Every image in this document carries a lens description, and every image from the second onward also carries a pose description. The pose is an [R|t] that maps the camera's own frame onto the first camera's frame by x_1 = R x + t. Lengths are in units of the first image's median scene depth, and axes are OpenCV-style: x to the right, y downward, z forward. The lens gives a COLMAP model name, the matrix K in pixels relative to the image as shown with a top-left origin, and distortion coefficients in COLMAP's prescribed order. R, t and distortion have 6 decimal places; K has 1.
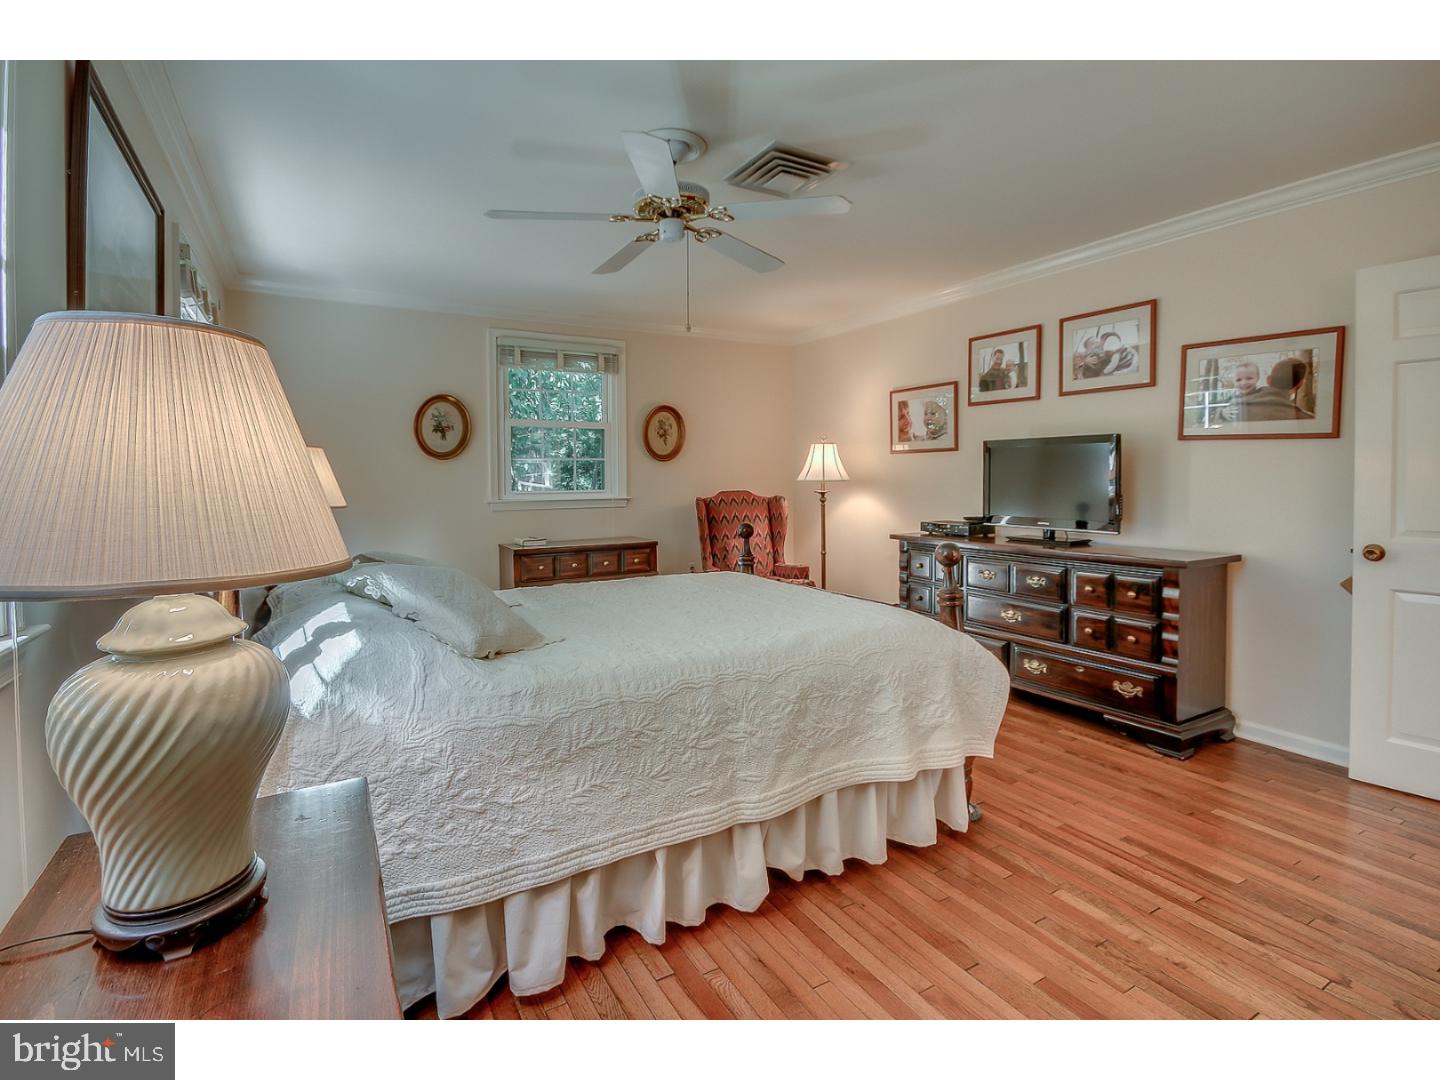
lens RADIAL K [[711.1, 0, 718.4], [0, 711.1, 548.8], [0, 0, 1]] dist [0.010645, -0.003781]
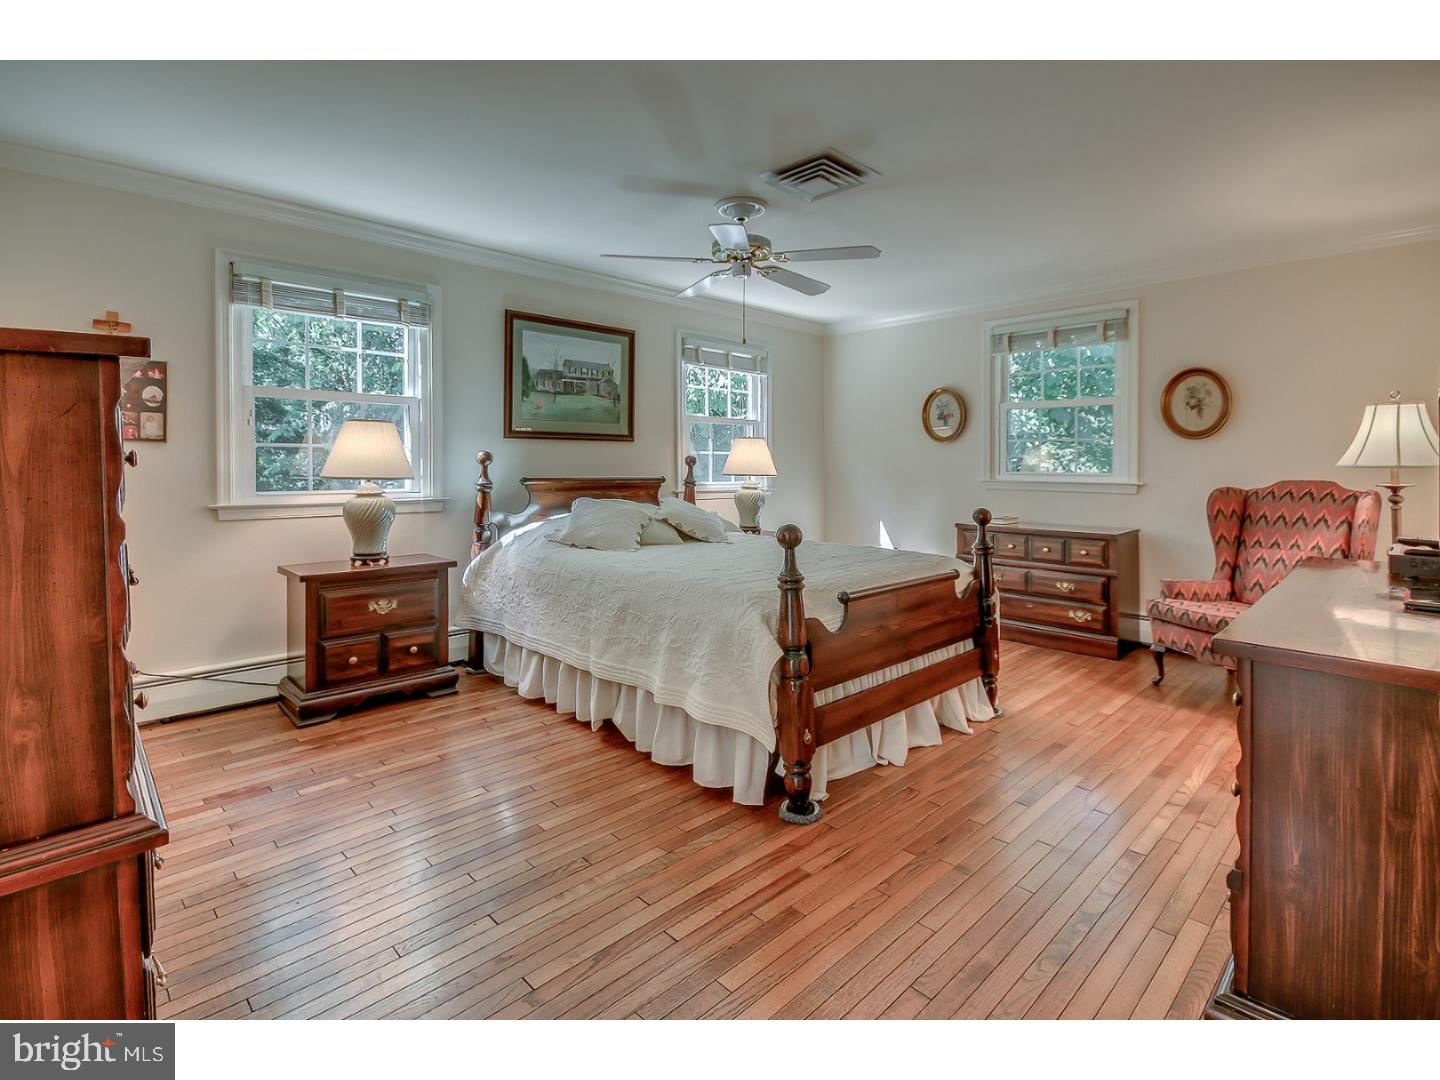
lens RADIAL K [[711.1, 0, 723.2], [0, 711.1, 537.8], [0, 0, 1]] dist [0.010645, -0.003781]
pose [[0.223335, 0.114140, -0.968036, 0.681514], [-0.104189, 0.990226, 0.092719, -0.039266], [0.969157, 0.080151, 0.233044, 0.375591]]
